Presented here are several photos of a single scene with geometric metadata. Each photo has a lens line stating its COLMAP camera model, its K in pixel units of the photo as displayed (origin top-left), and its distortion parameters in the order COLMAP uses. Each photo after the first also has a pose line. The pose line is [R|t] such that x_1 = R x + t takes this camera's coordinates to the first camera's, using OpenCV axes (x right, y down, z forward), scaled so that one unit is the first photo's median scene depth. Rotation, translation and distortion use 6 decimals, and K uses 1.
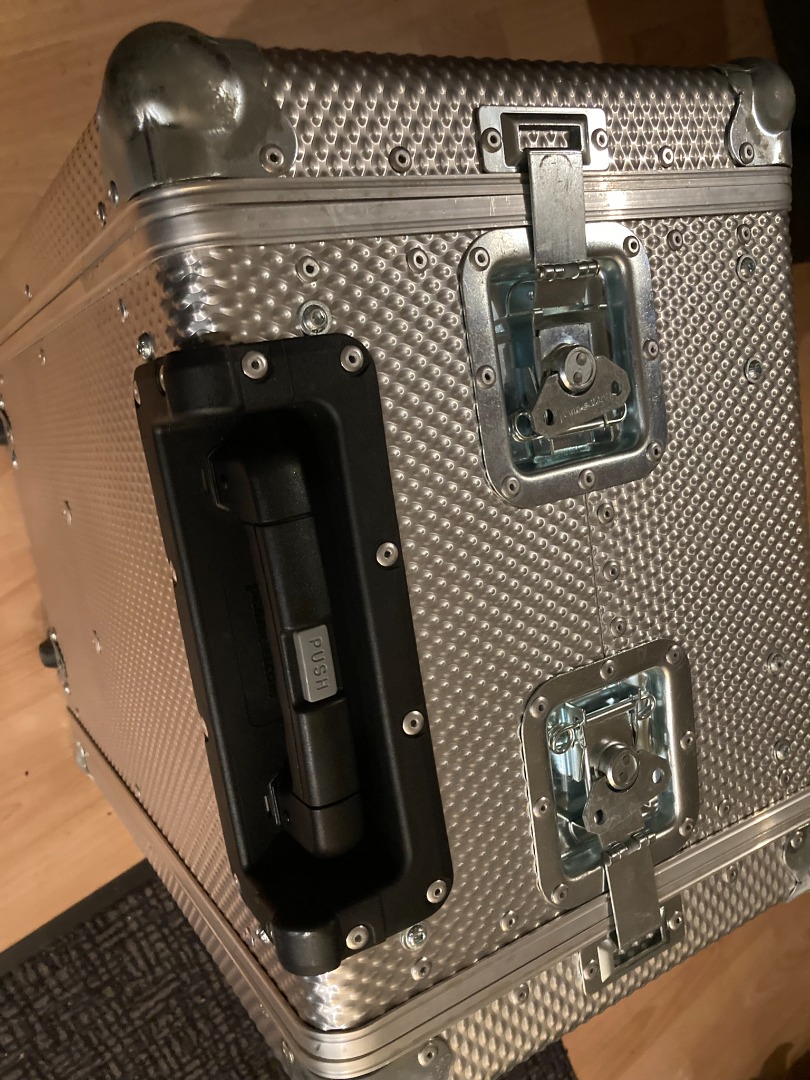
lens RADIAL K [[884.9, 0, 397.5], [0, 884.9, 546.3], [0, 0, 1]] dist [0.007387, -0.015413]
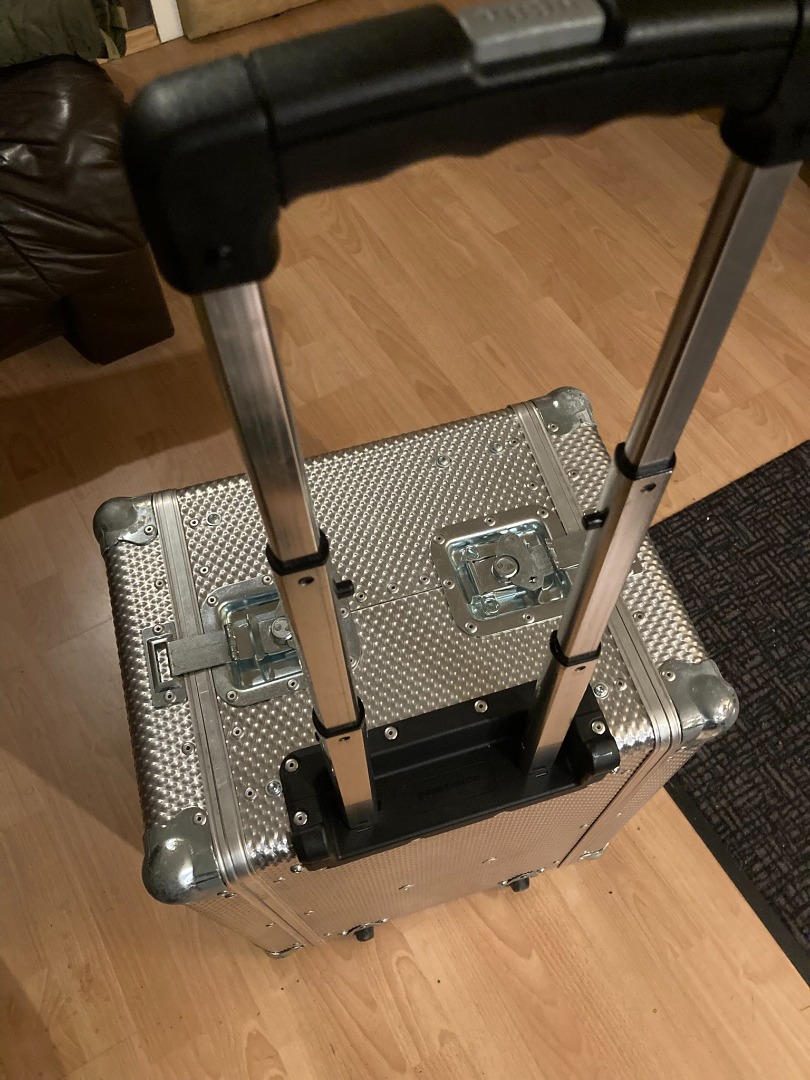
lens RADIAL K [[884.9, 0, 404.6], [0, 884.9, 539.3], [0, 0, 1]] dist [0.007387, -0.015413]
pose [[-0.111103, -0.993657, -0.017352, 0.403375], [0.991826, -0.109762, -0.065060, 0.194382], [0.062742, -0.024439, 0.997730, -0.824011]]
